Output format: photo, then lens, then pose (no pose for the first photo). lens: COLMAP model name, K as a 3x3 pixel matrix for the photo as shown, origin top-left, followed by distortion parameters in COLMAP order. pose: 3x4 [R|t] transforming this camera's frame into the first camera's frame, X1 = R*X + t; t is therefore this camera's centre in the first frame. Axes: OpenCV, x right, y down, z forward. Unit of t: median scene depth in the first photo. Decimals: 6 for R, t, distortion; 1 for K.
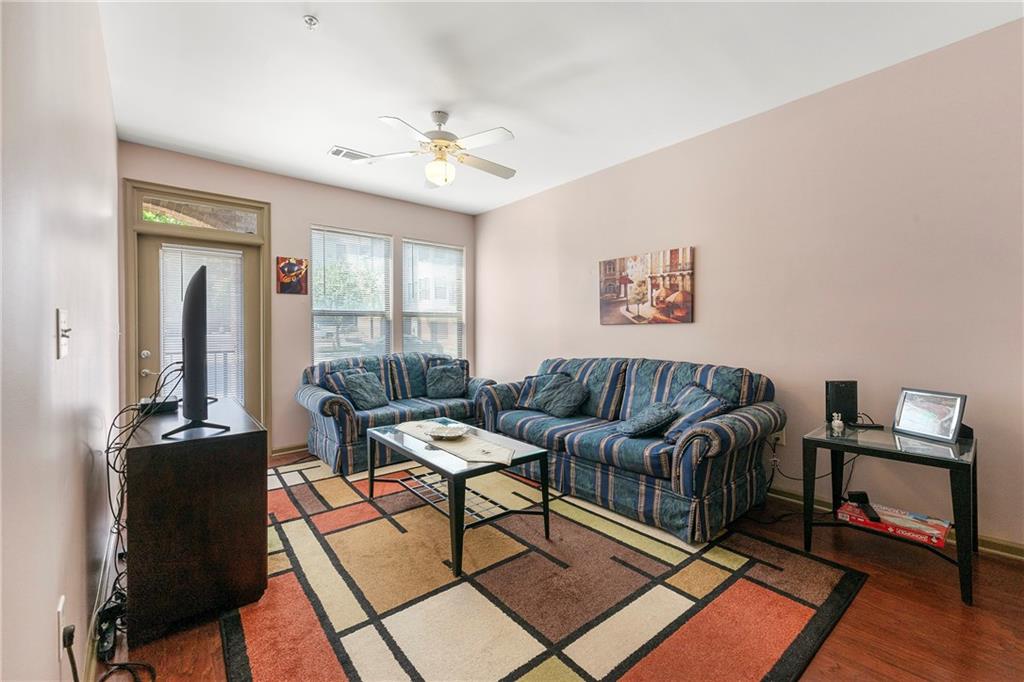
lens RADIAL K [[420.5, 0, 503.2], [0, 420.5, 338.6], [0, 0, 1]] dist [-0.002593, -0.000441]
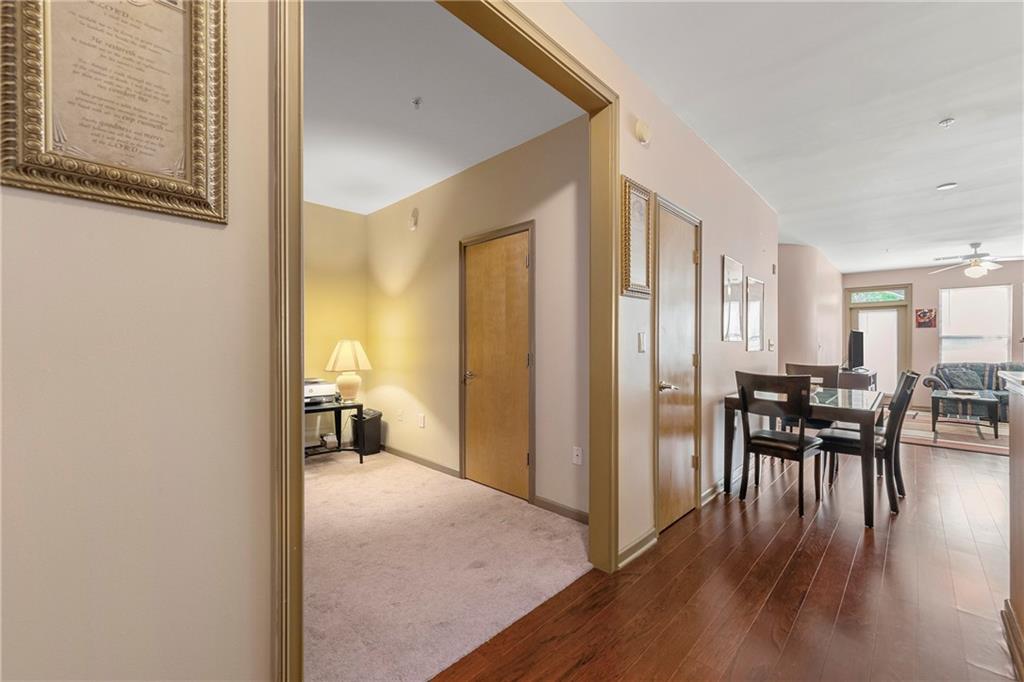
lens RADIAL K [[420.5, 0, 510.6], [0, 420.5, 336.7], [0, 0, 1]] dist [-0.002593, -0.000441]
pose [[0.098340, -0.014474, -0.995048, 1.410074], [-0.029882, 0.999400, -0.017490, 0.029627], [0.994704, 0.031454, 0.097848, -1.247151]]
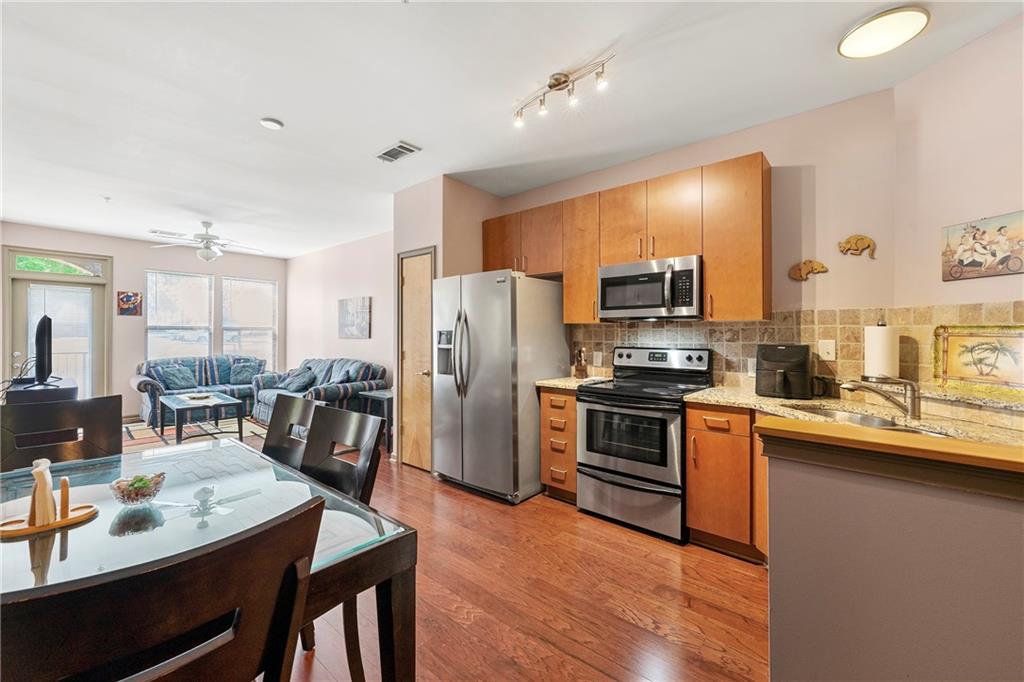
lens RADIAL K [[420.5, 0, 509.3], [0, 420.5, 342.9], [0, 0, 1]] dist [-0.002593, -0.000441]
pose [[0.988061, 0.010134, 0.153727, 0.717042], [-0.009961, 0.999949, -0.001896, -0.020413], [-0.153738, 0.000342, 0.988112, -0.819162]]
